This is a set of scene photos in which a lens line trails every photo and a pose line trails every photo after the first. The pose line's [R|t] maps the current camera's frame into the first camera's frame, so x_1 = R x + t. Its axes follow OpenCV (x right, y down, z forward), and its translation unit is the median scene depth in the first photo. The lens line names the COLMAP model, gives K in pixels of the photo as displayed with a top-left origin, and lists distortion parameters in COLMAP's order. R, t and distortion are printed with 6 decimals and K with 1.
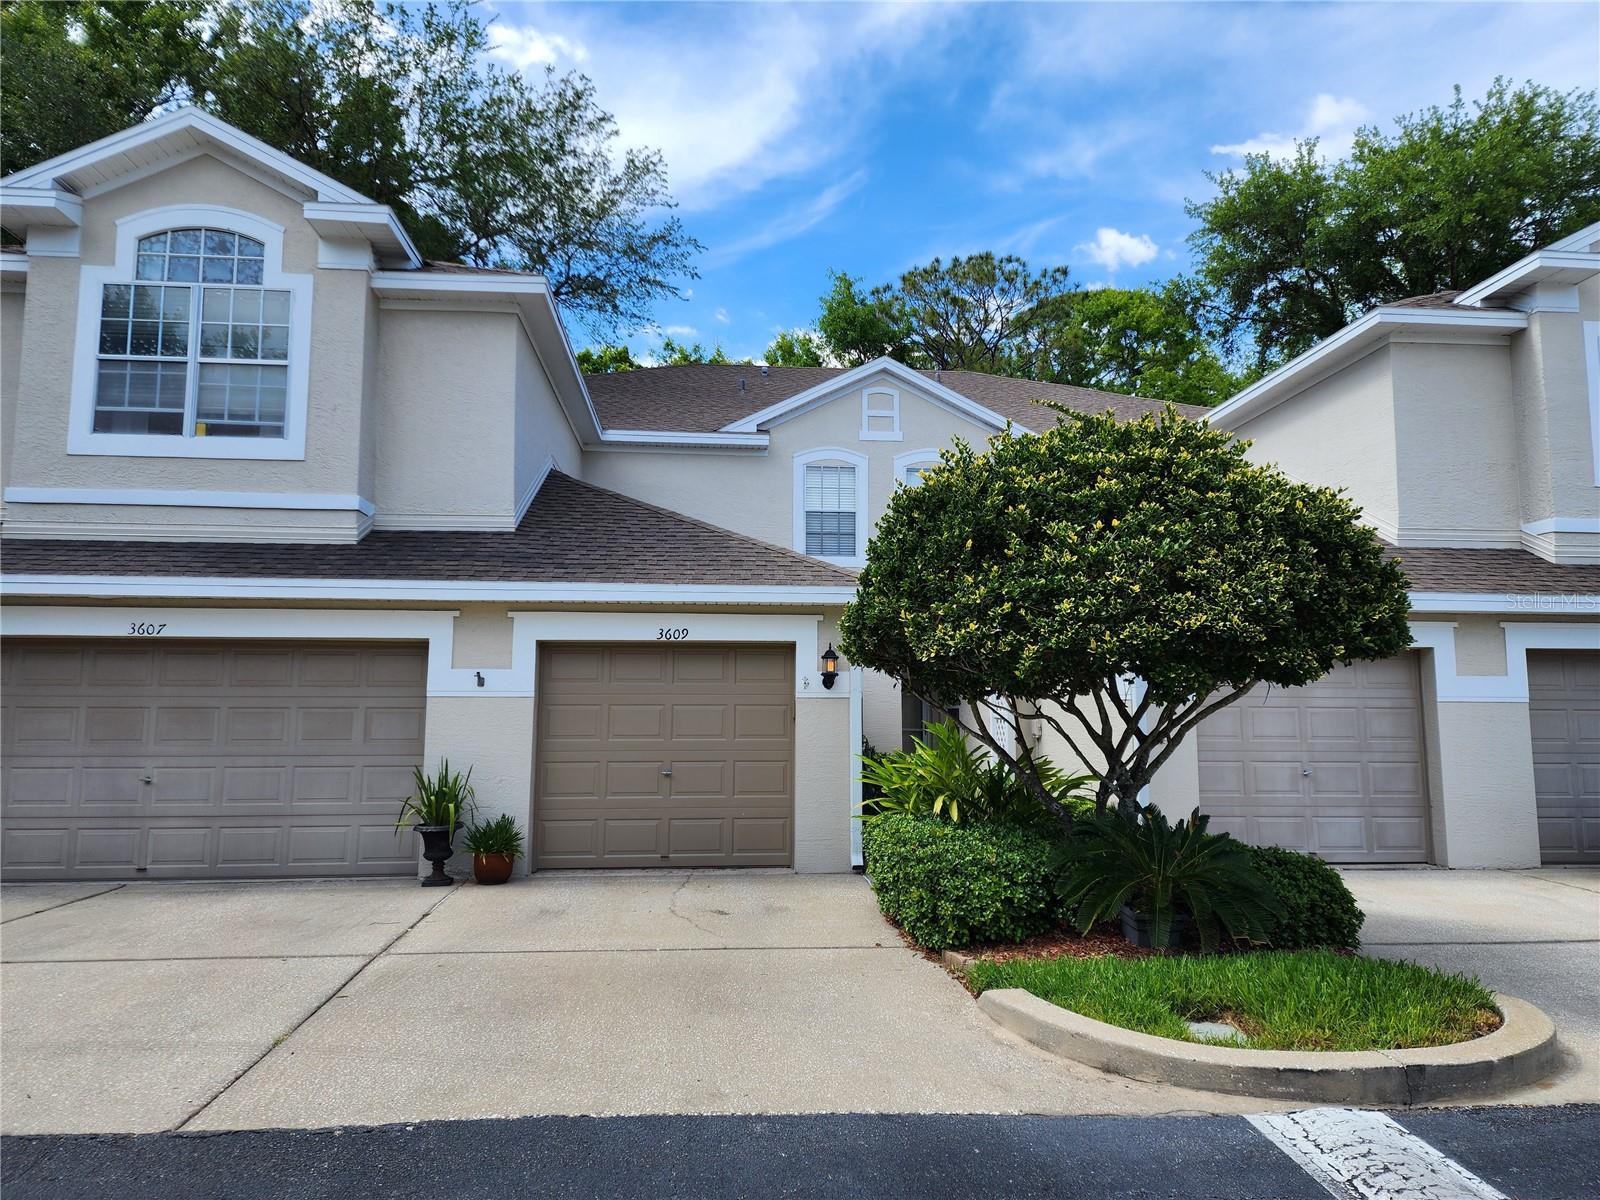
lens RADIAL K [[1070.1, 0, 804.9], [0, 1070.1, 597.6], [0, 0, 1]] dist [0.068186, -0.050942]
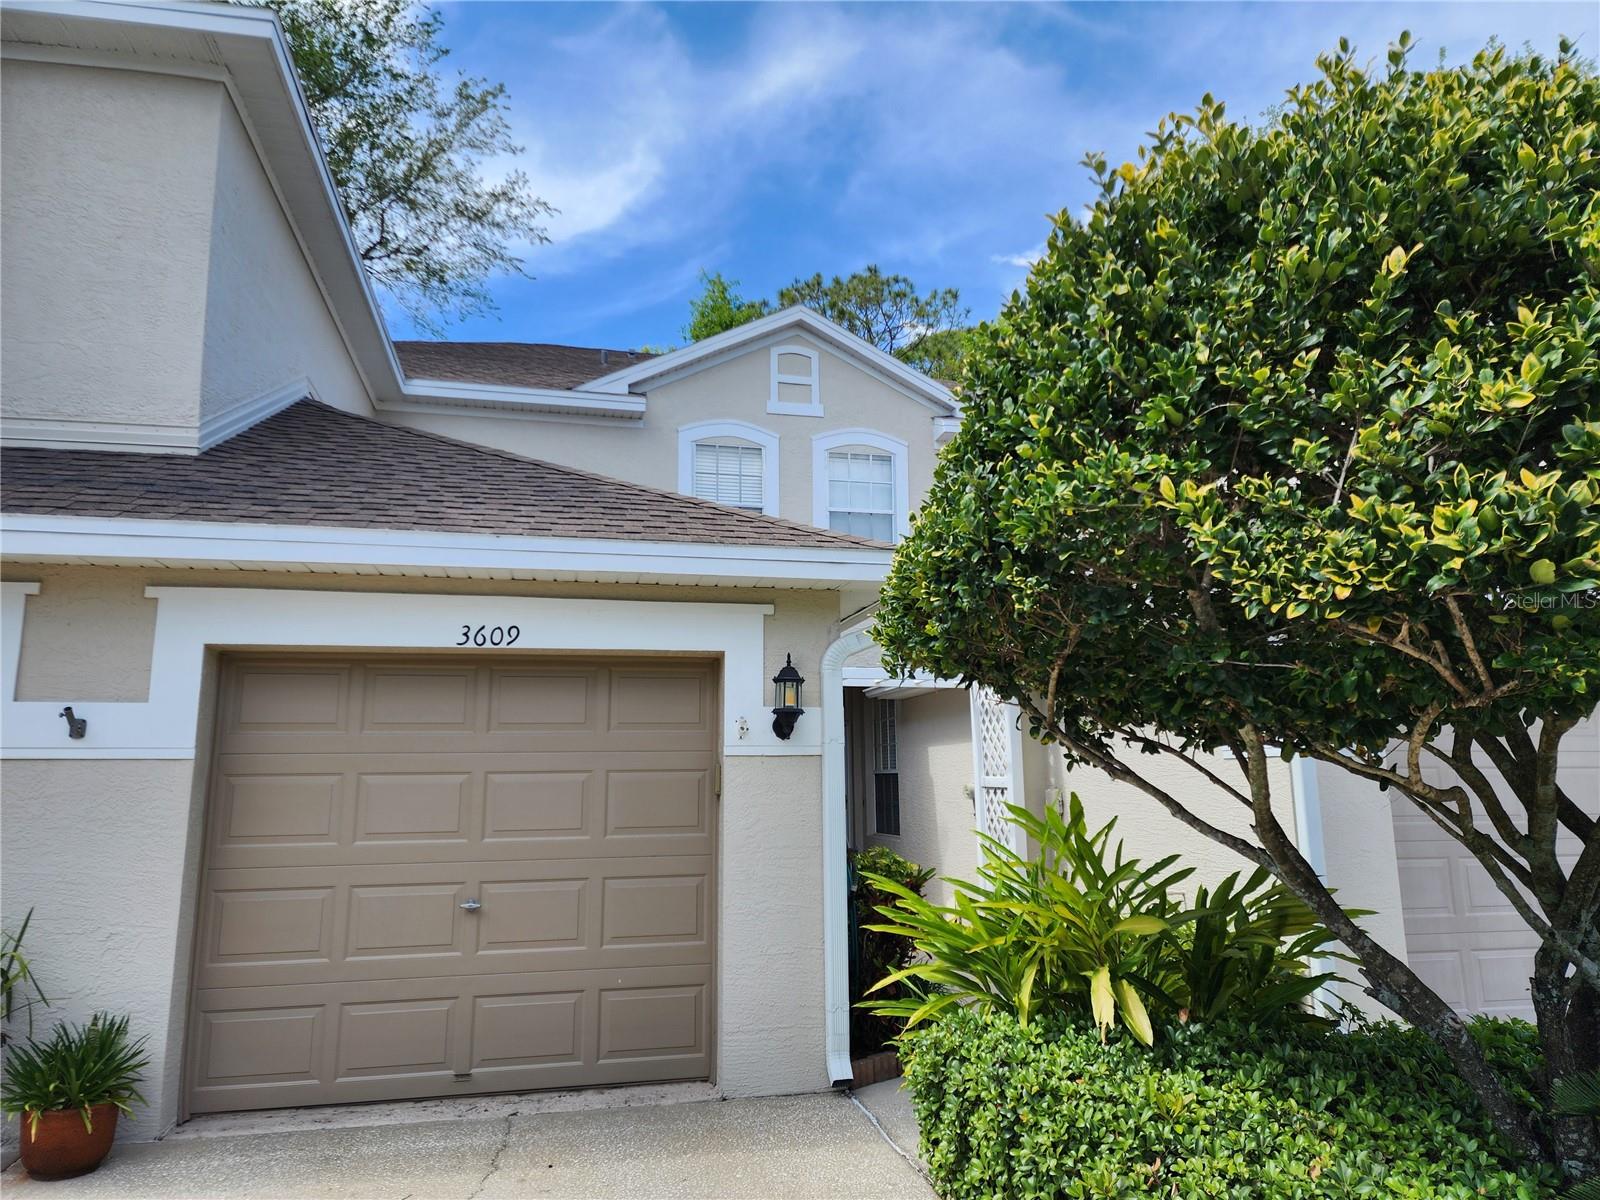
lens RADIAL K [[1070.1, 0, 791.3], [0, 1070.1, 603.1], [0, 0, 1]] dist [0.068186, -0.050942]
pose [[0.991842, 0.011612, 0.126945, -0.042119], [-0.004524, 0.998421, -0.055986, 0.044815], [-0.127394, 0.054955, 0.990329, 0.440404]]
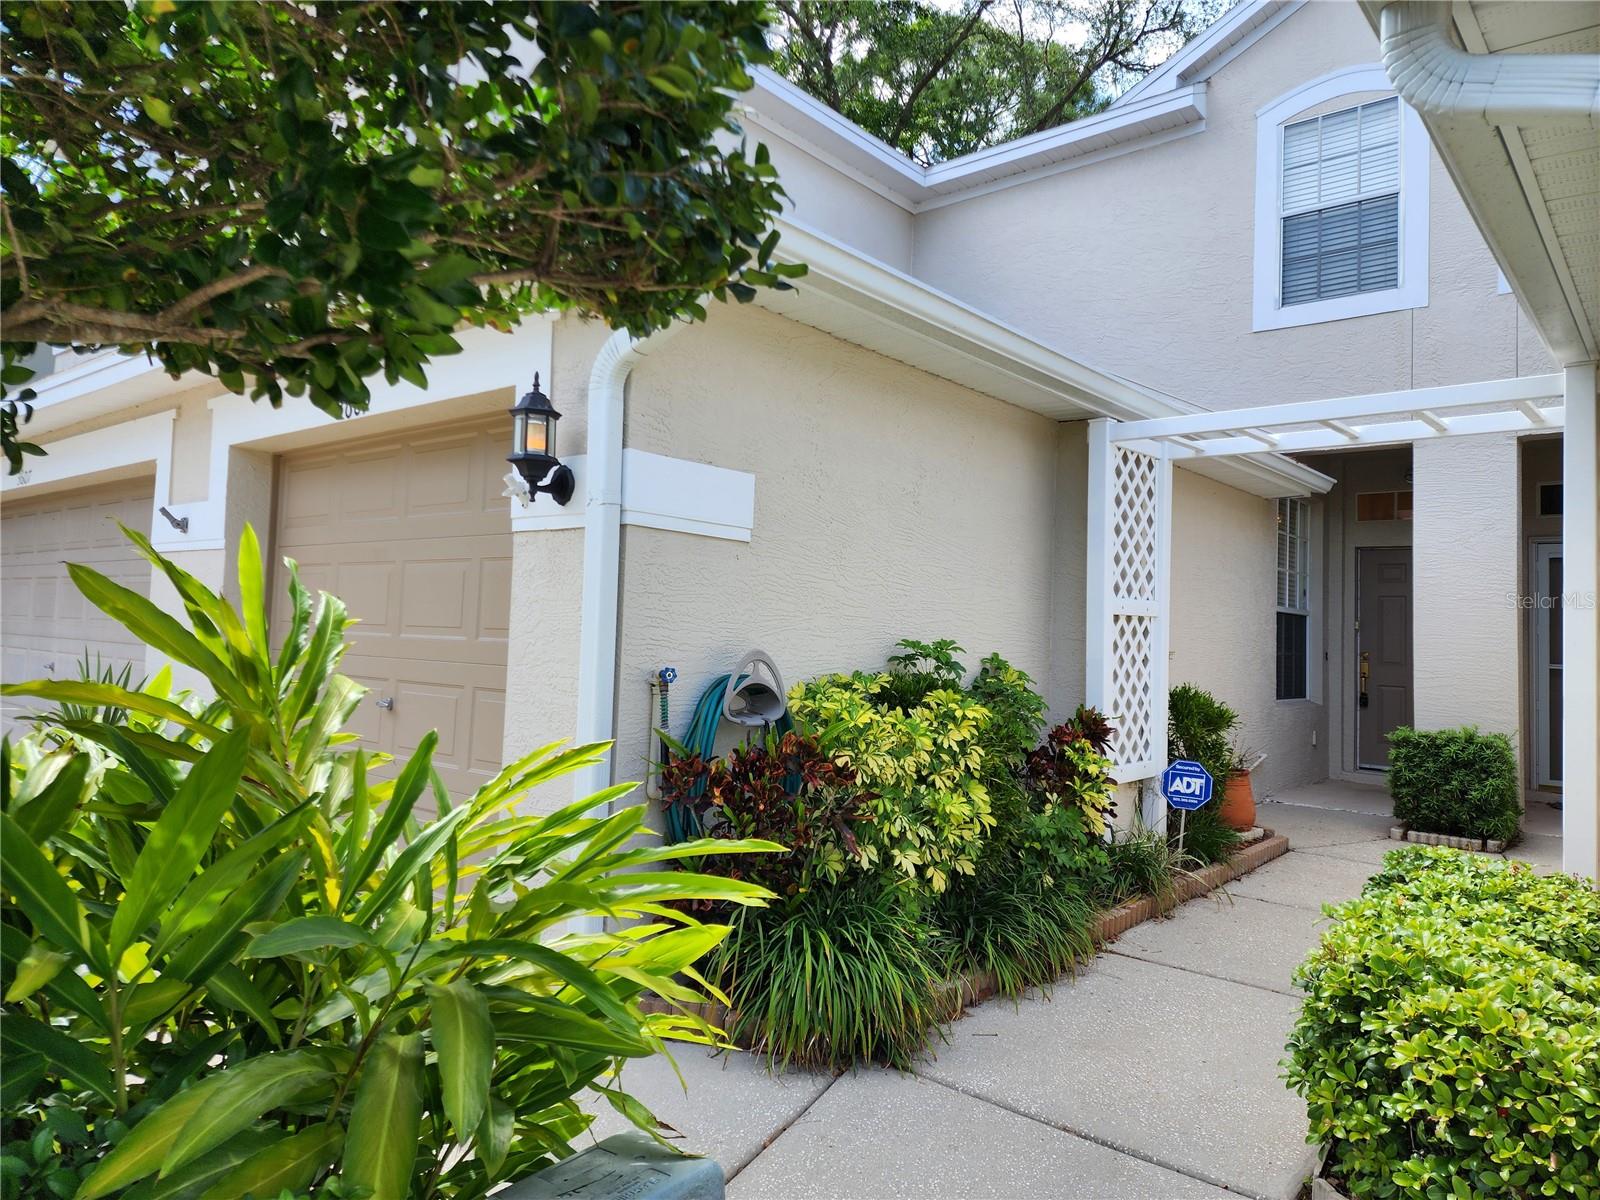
lens RADIAL K [[1070.1, 0, 799.9], [0, 1070.1, 593.0], [0, 0, 1]] dist [0.068186, -0.050942]
pose [[0.705158, -0.006532, -0.709021, 0.326255], [0.051068, 0.997829, 0.041597, 0.100445], [0.707209, -0.065541, 0.703960, 0.766102]]
